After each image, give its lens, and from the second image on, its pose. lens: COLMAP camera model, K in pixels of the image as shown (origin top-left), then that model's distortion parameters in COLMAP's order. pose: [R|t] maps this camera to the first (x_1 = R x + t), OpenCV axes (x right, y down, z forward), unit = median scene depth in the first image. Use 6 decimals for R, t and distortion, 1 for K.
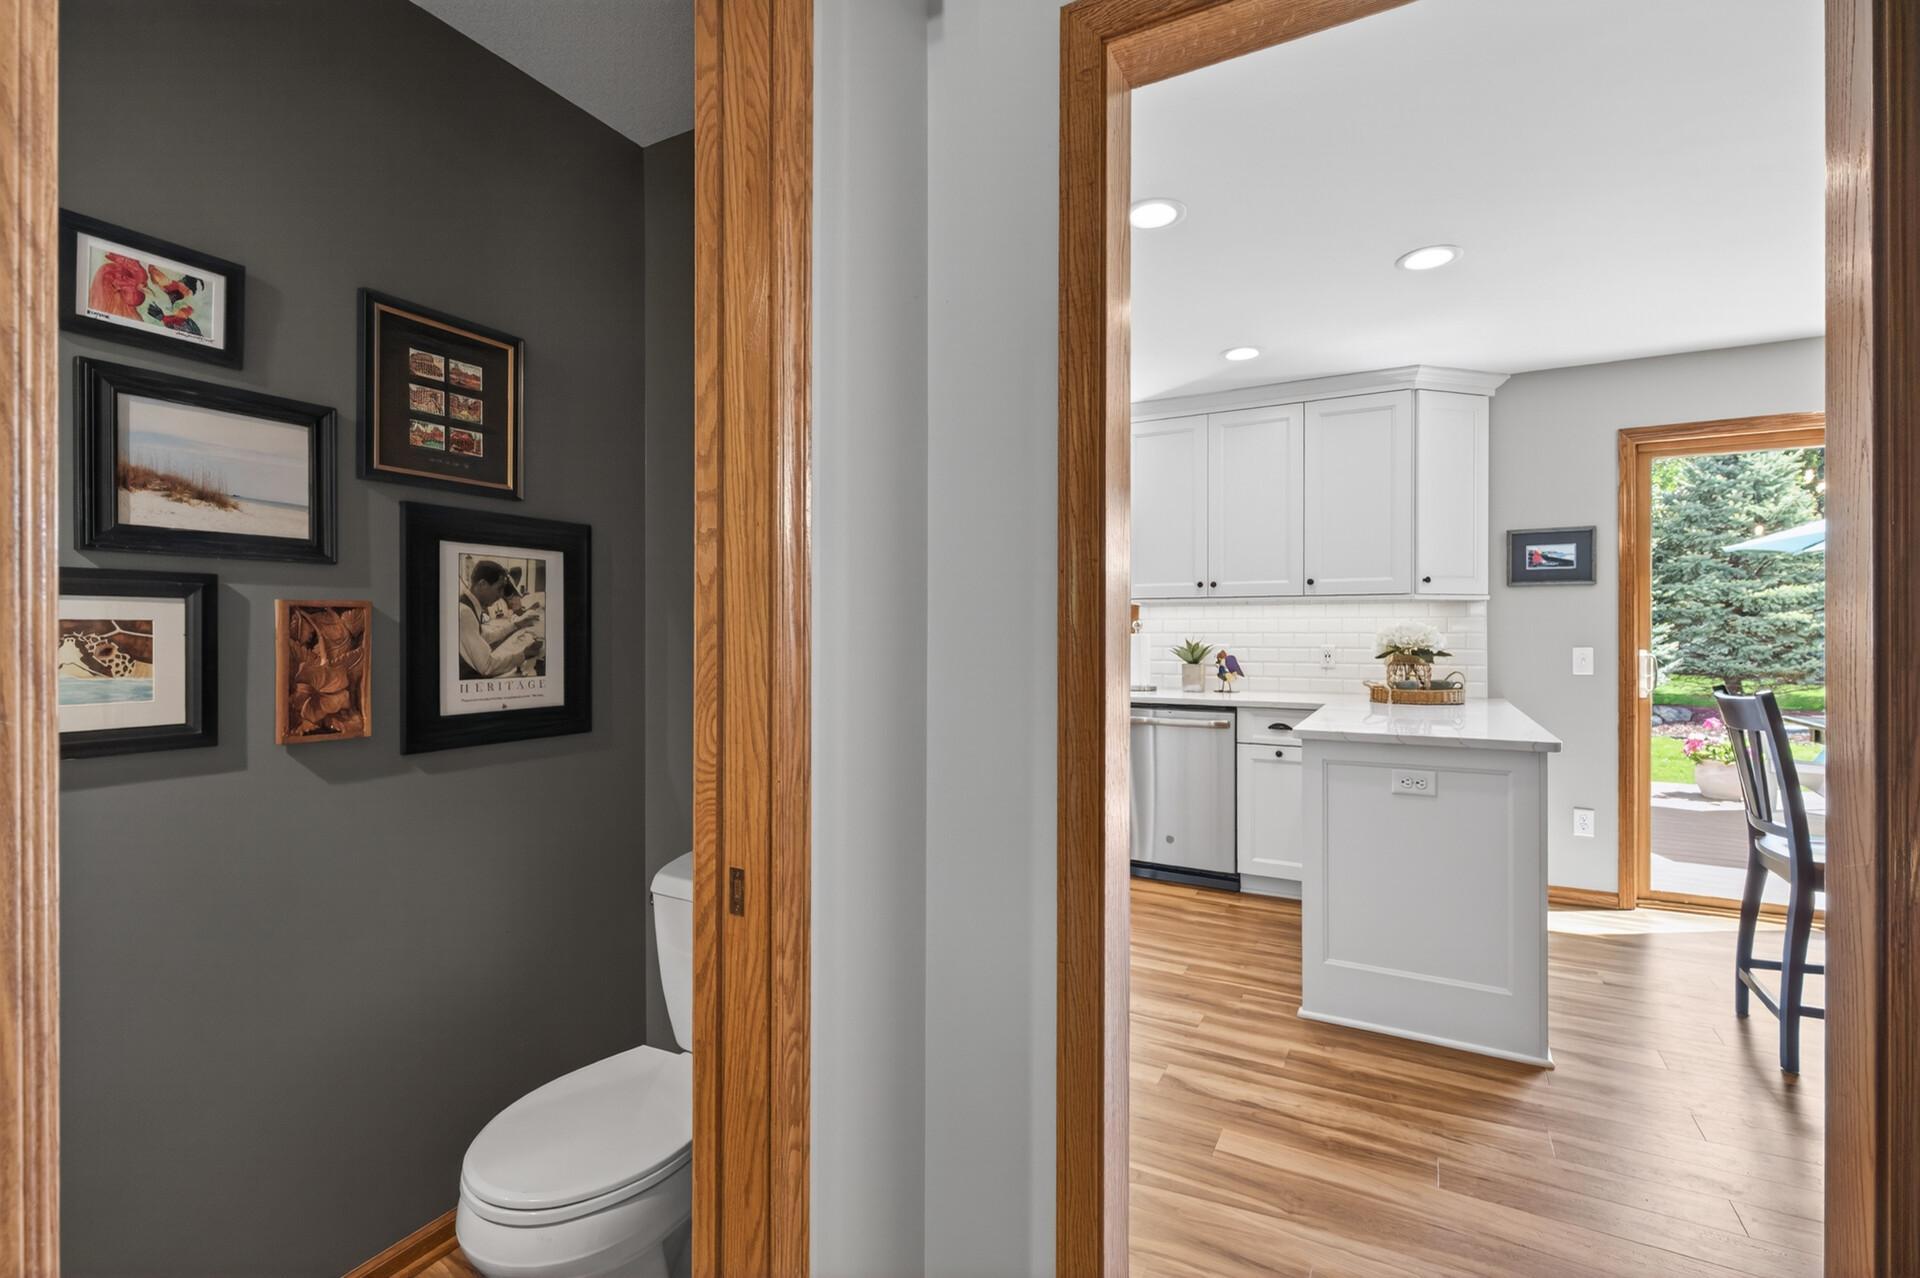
lens RADIAL K [[845.0, 0, 965.6], [0, 845.0, 628.8], [0, 0, 1]] dist [0.000632, -0.000304]
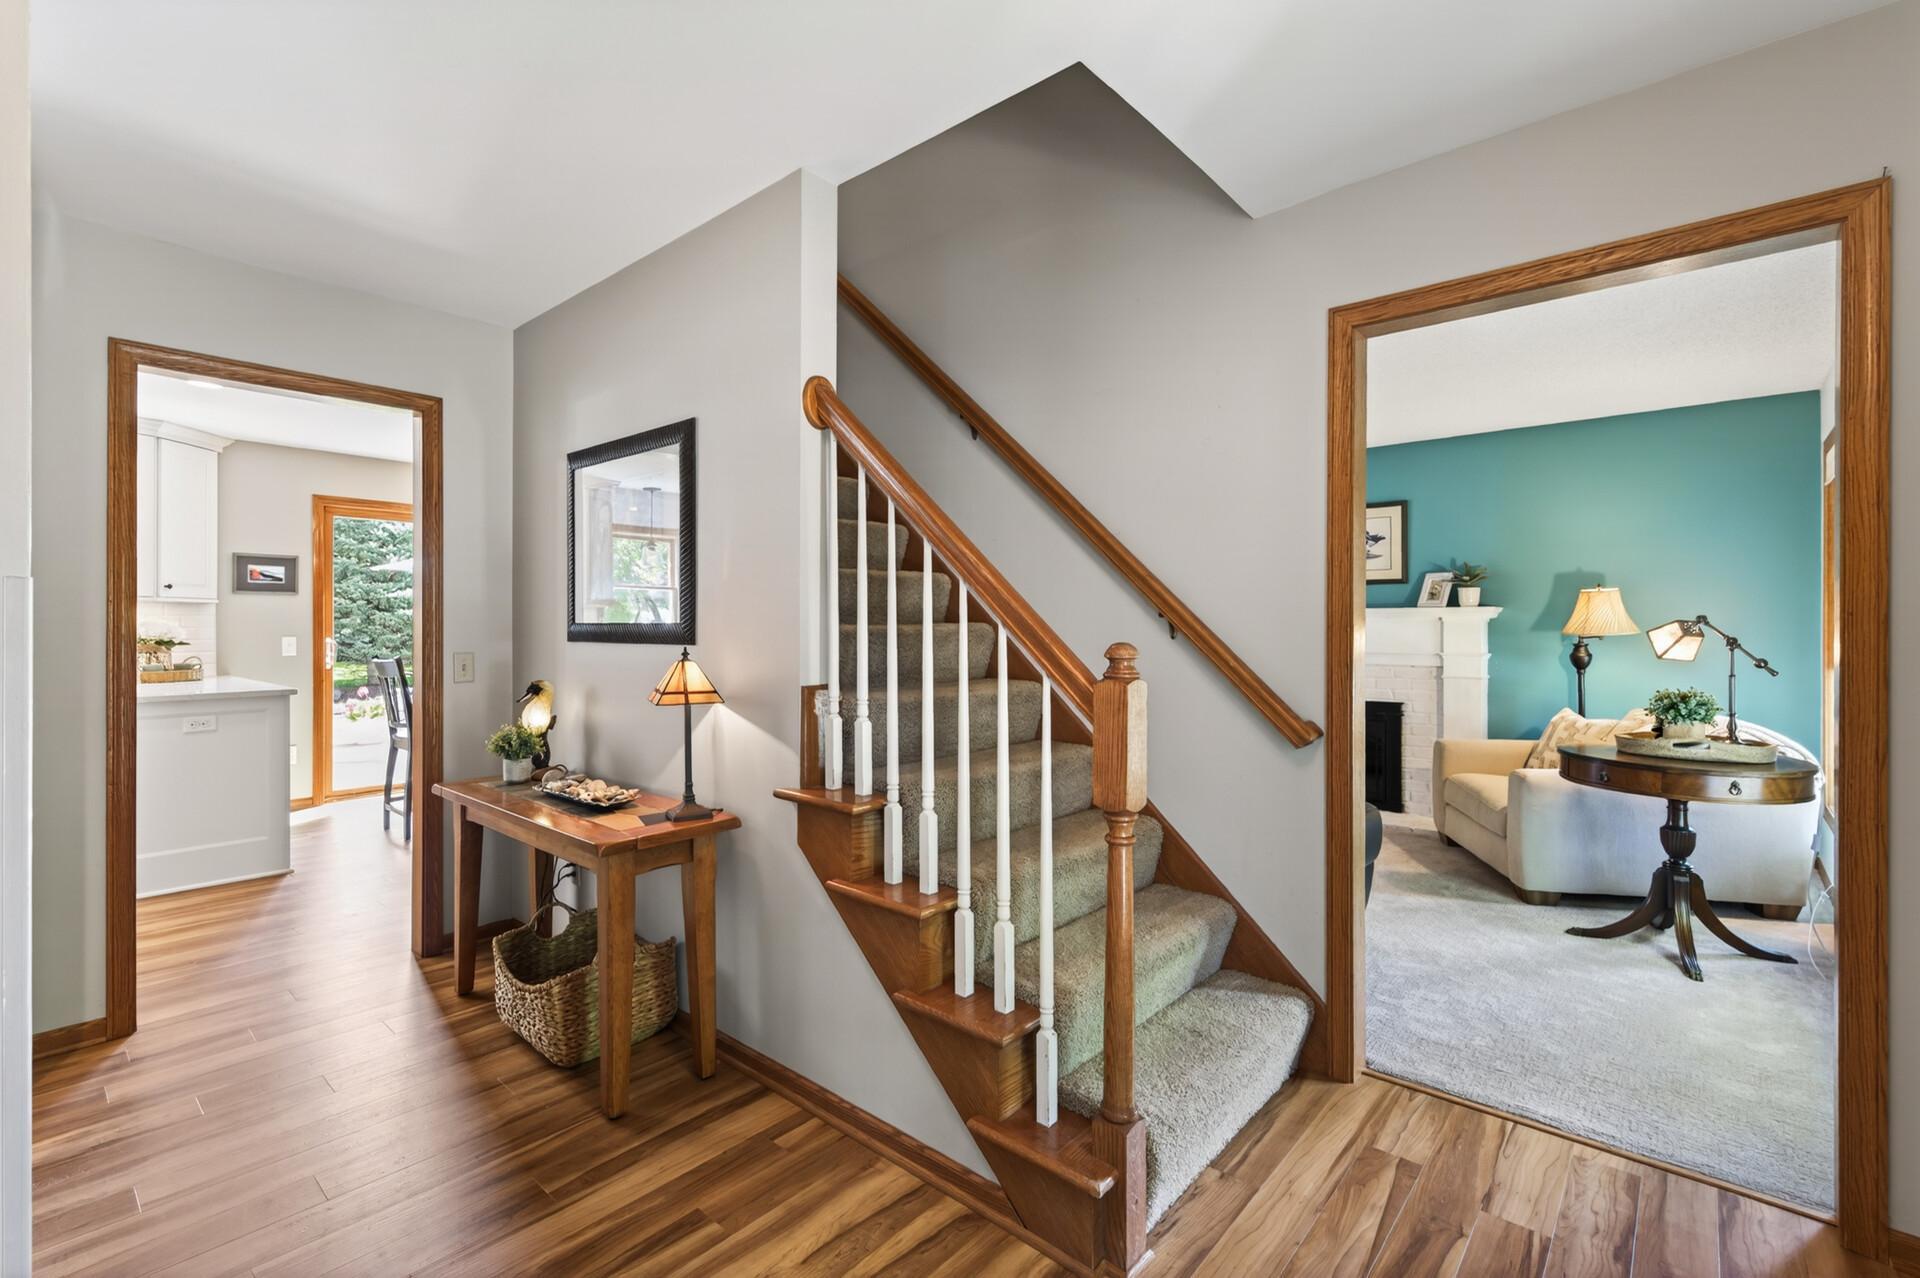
lens RADIAL K [[845.0, 0, 965.6], [0, 845.0, 628.8], [0, 0, 1]] dist [0.000632, -0.000304]
pose [[0.218068, -0.005706, 0.975917, -0.446221], [-0.004045, 0.999969, 0.006750, -0.006745], [-0.975925, -0.005419, 0.218038, -0.468951]]
